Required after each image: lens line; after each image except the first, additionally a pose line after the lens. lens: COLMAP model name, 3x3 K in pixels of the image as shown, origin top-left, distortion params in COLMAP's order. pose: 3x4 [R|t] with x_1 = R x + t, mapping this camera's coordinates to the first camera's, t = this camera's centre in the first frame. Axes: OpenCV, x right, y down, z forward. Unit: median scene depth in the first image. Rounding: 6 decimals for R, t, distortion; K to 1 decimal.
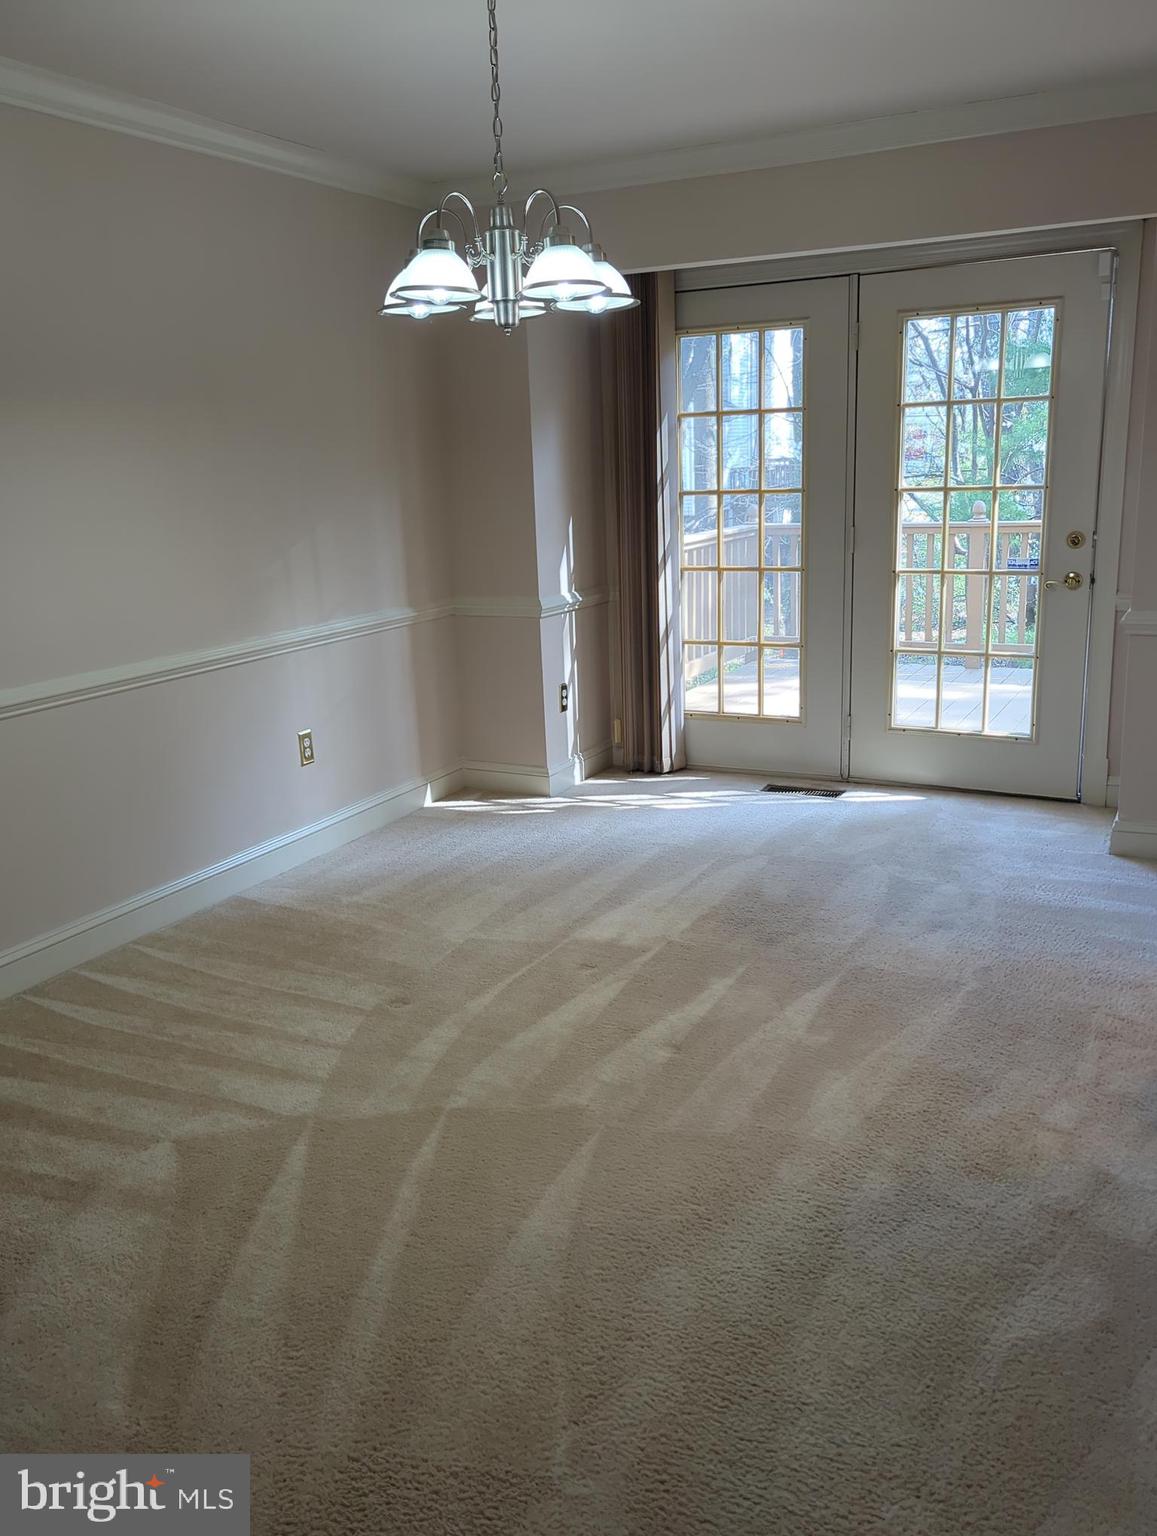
lens RADIAL K [[1273.2, 0, 567.4], [0, 1273.2, 769.2], [0, 0, 1]] dist [0.063521, -0.081577]
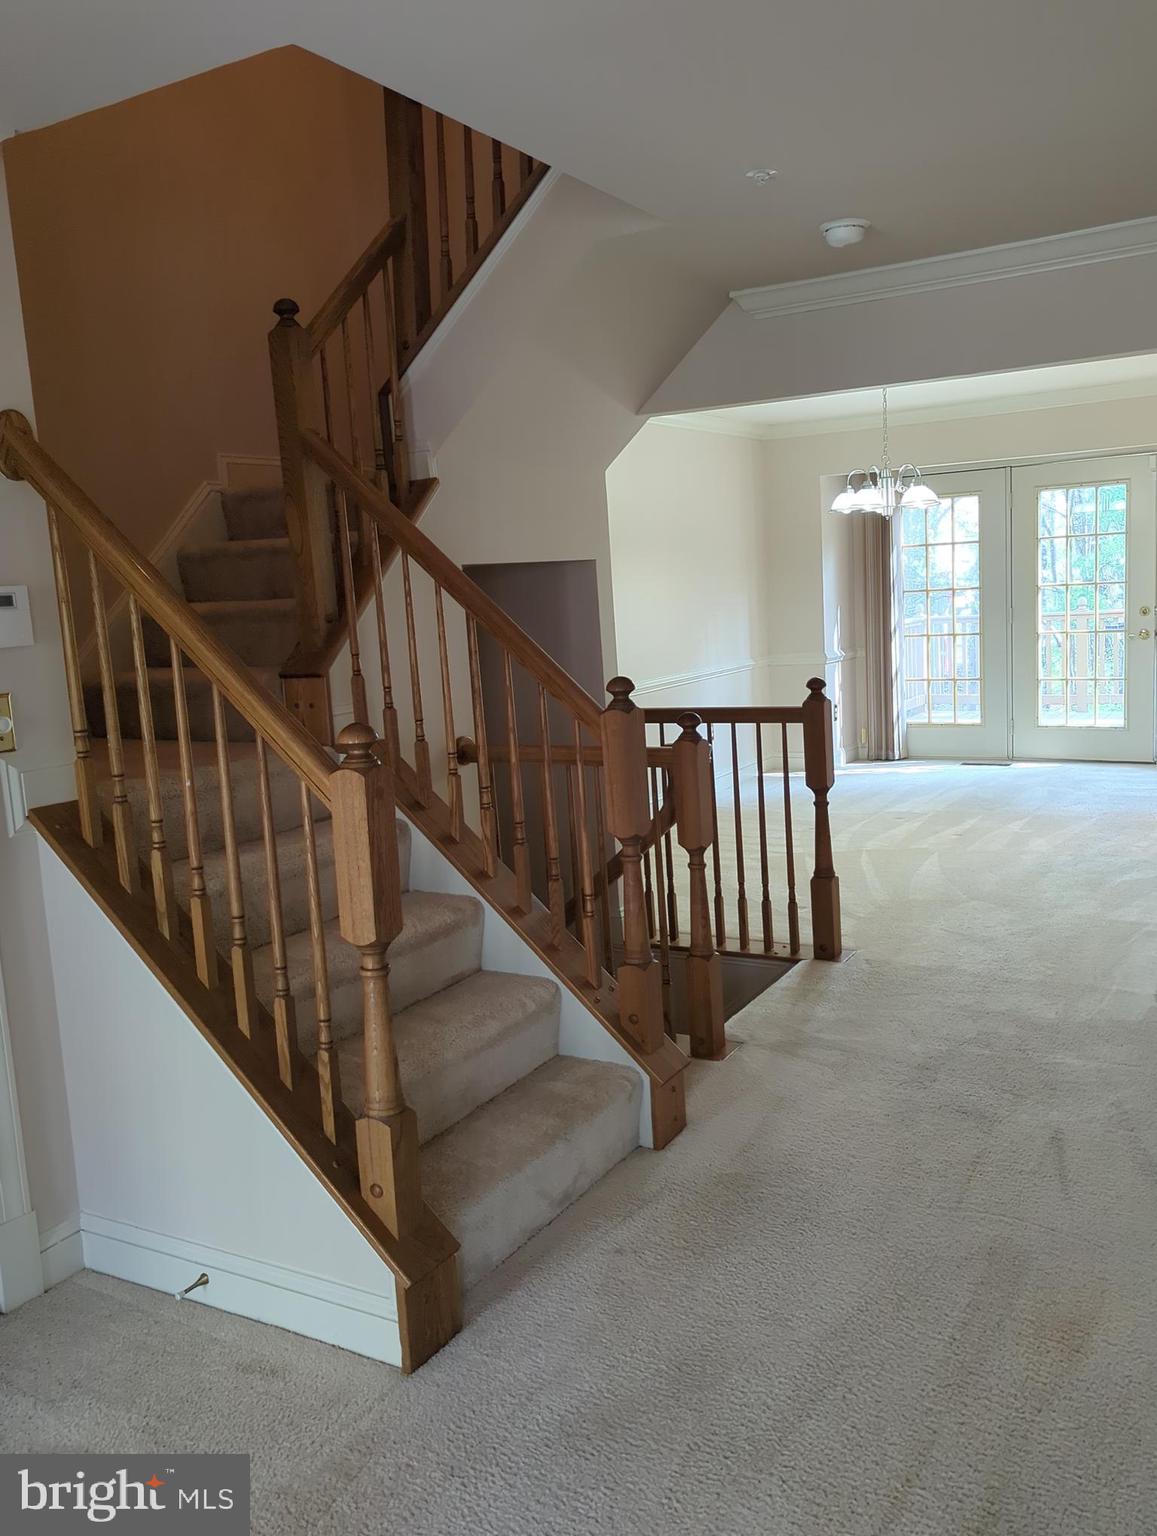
lens RADIAL K [[1273.2, 0, 567.4], [0, 1273.2, 769.2], [0, 0, 1]] dist [0.063521, -0.081577]
pose [[0.997872, -0.010946, -0.064278, -0.252428], [0.004651, 0.995247, -0.097268, 0.182034], [0.065037, 0.096762, 0.993180, -0.695899]]
